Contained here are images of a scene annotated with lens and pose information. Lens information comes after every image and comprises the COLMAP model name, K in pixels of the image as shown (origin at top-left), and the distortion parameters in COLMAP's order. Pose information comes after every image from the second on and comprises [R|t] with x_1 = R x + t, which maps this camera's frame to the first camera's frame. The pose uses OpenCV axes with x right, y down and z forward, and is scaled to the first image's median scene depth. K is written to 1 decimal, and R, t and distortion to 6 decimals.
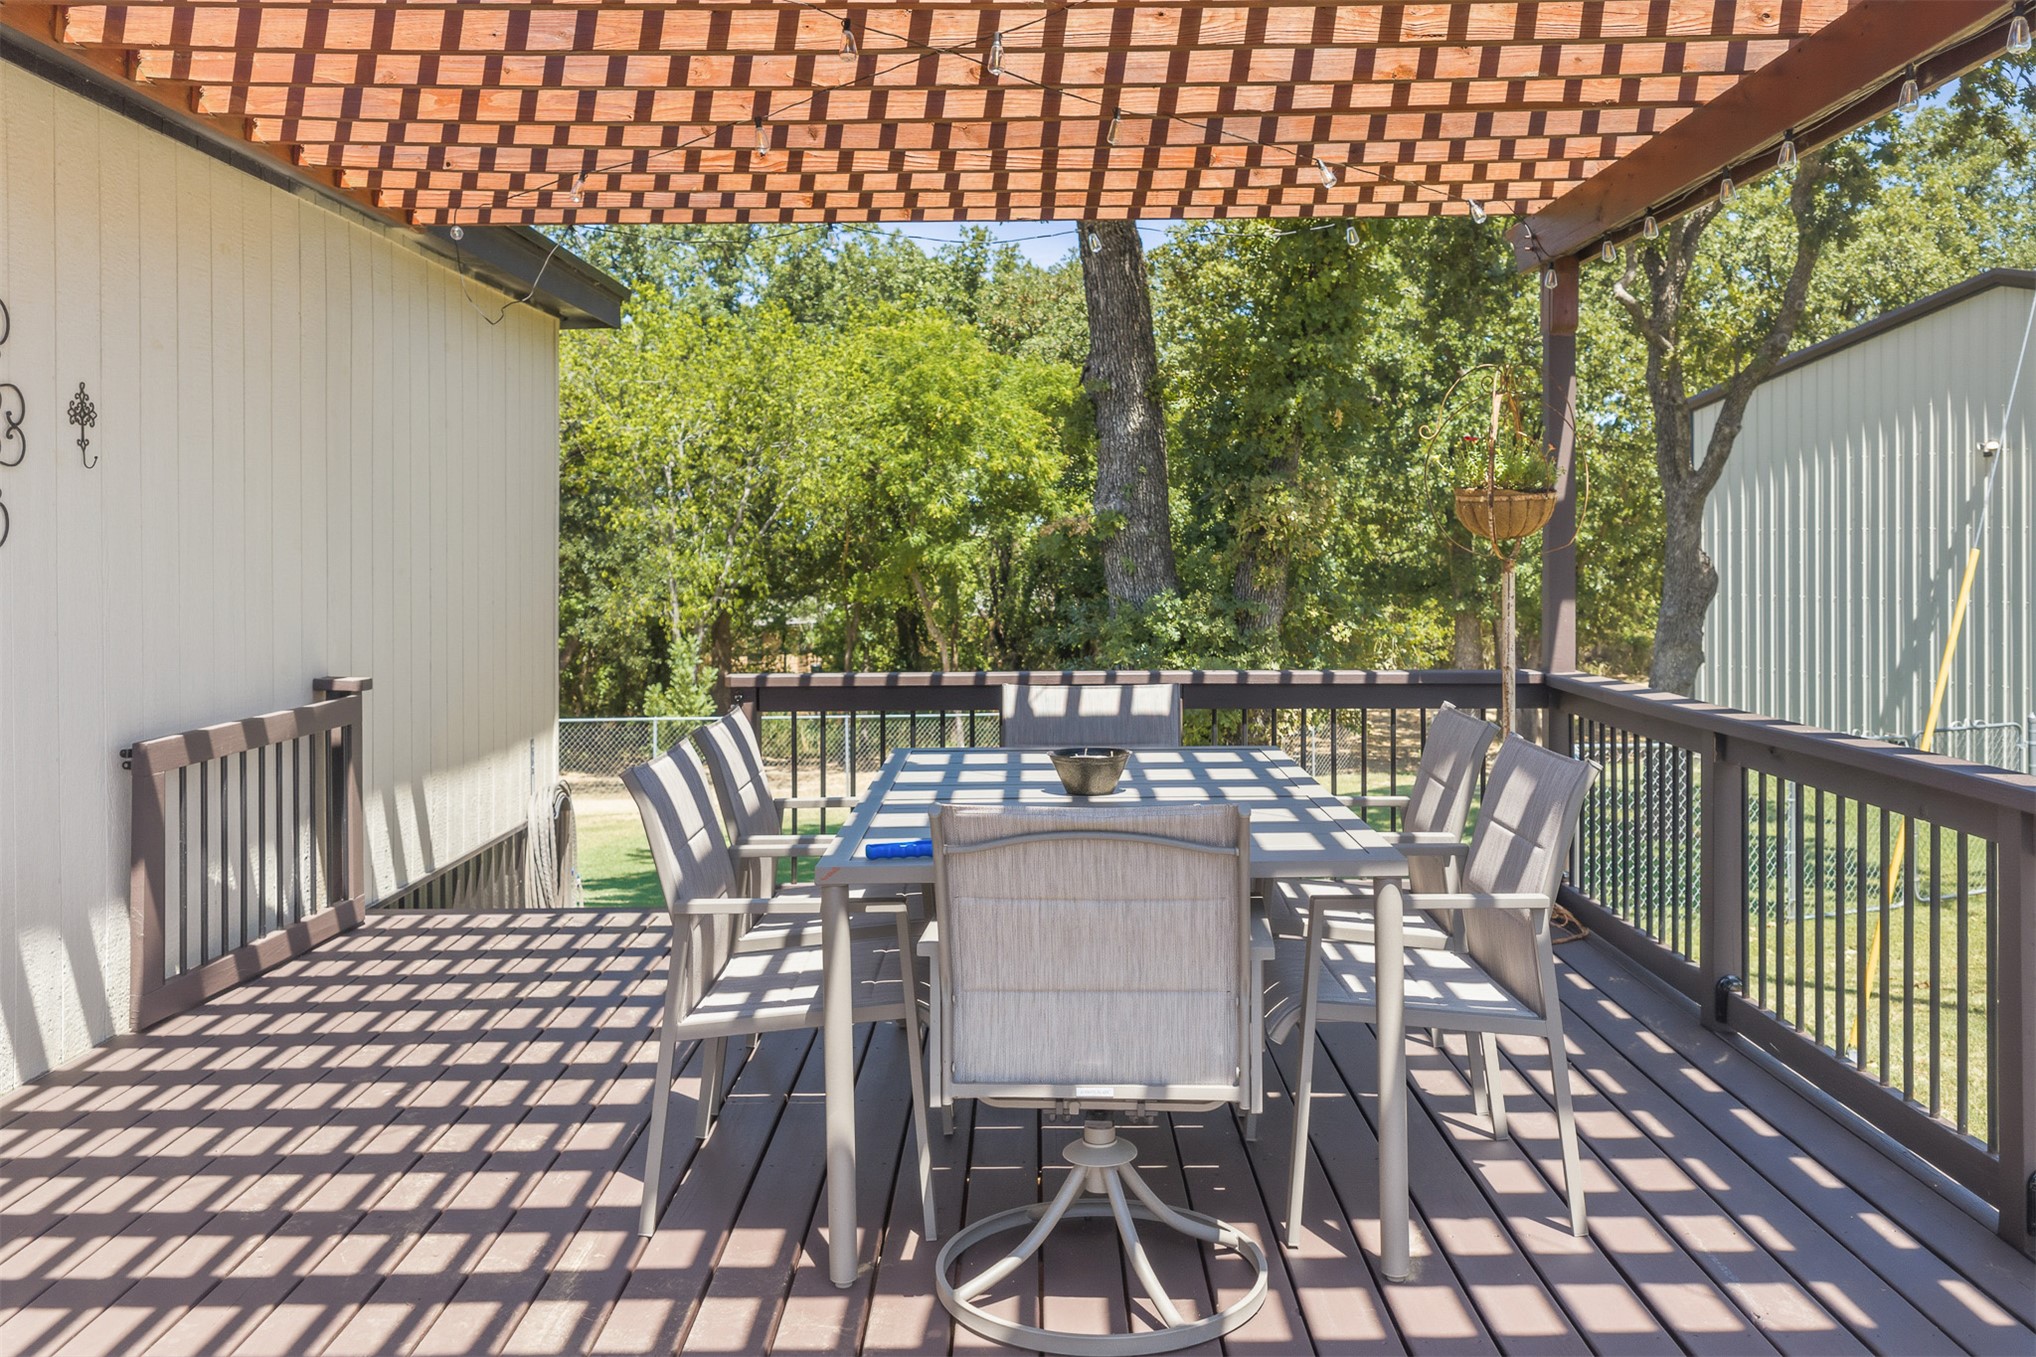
lens RADIAL K [[1708.8, 0, 998.6], [0, 1708.8, 657.2], [0, 0, 1]] dist [0.008908, -0.015167]
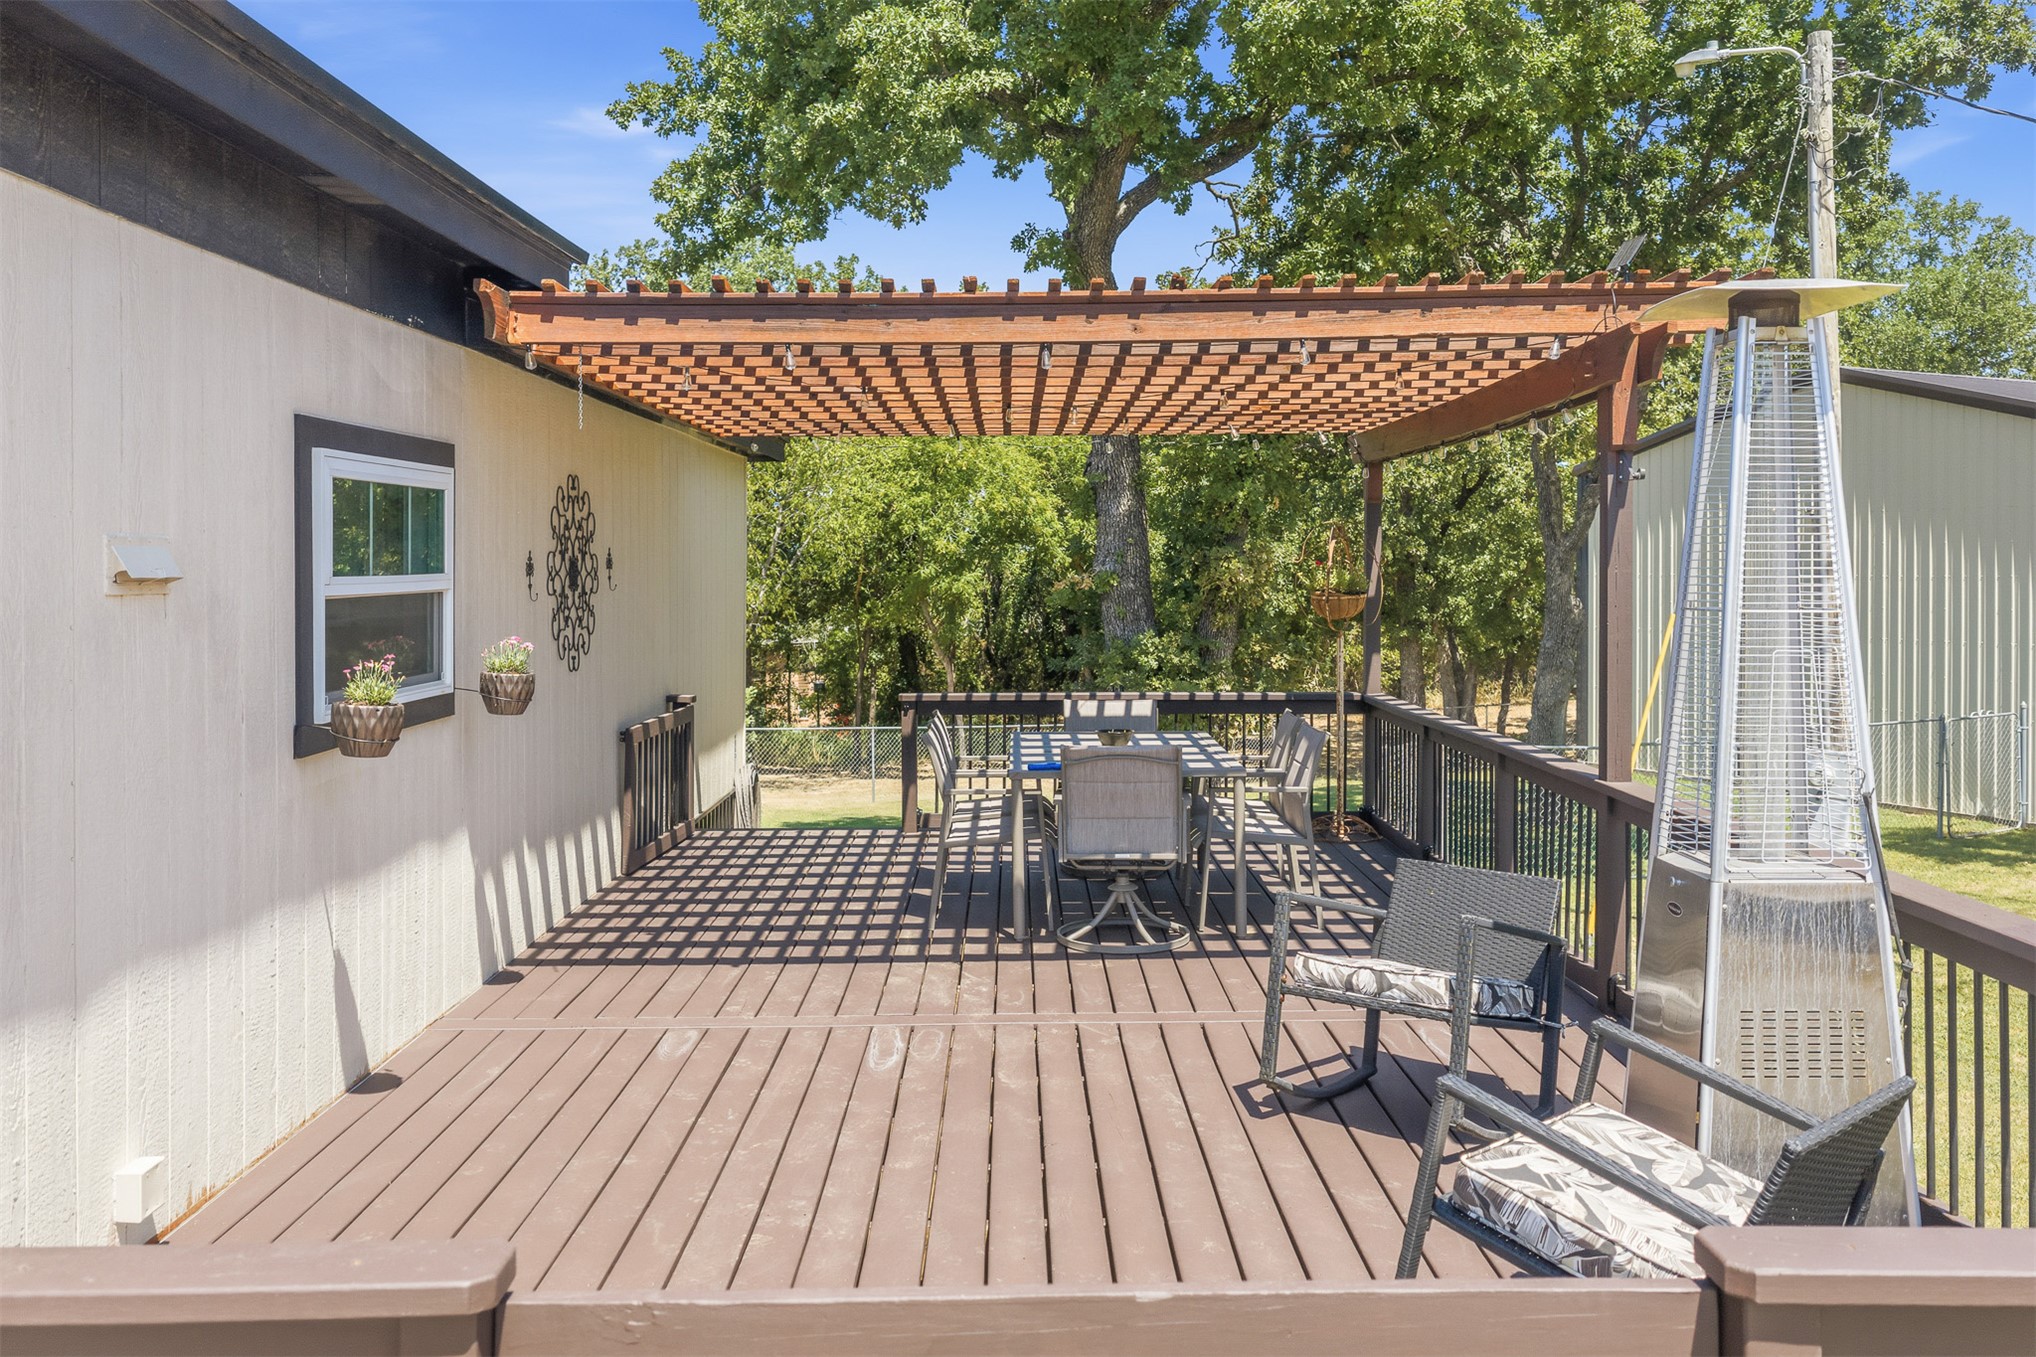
lens RADIAL K [[1708.8, 0, 1029.2], [0, 1708.8, 688.9], [0, 0, 1]] dist [0.008908, -0.015167]
pose [[0.999558, 0.002545, 0.029603, -0.034925], [-0.002800, 0.999959, 0.008573, -0.004756], [-0.029580, -0.008652, 0.999525, -0.342208]]
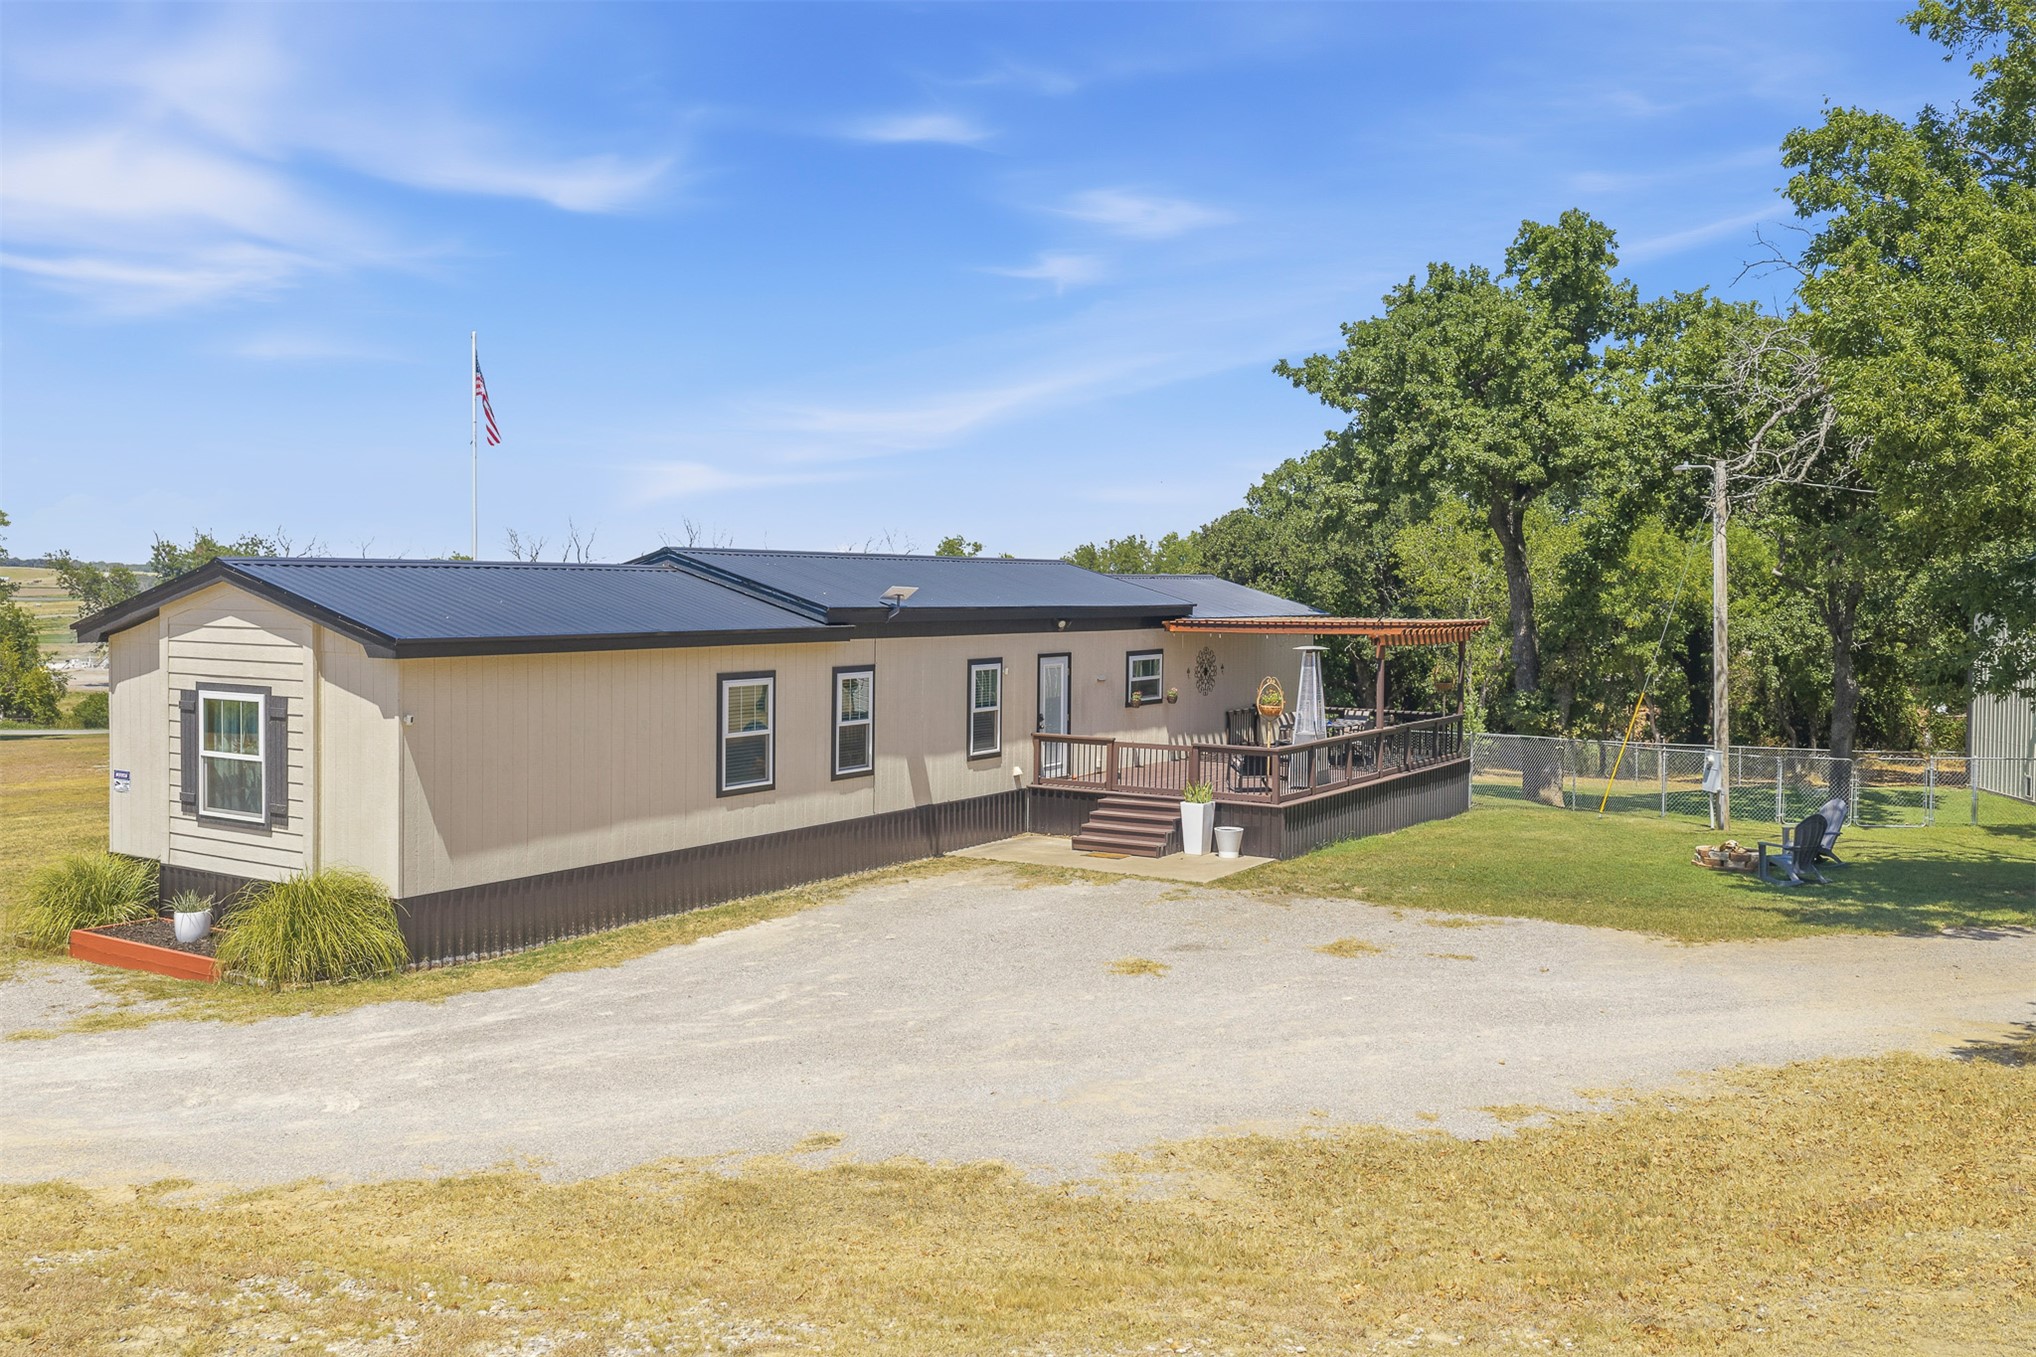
lens RADIAL K [[1708.8, 0, 1018.0], [0, 1708.8, 674.0], [0, 0, 1]] dist [0.008908, -0.015167]
pose [[0.852508, 0.038783, -0.521273, 0.880516], [-0.045909, 0.998945, -0.000759, -0.022052], [0.520694, 0.024578, 0.853389, -1.983904]]
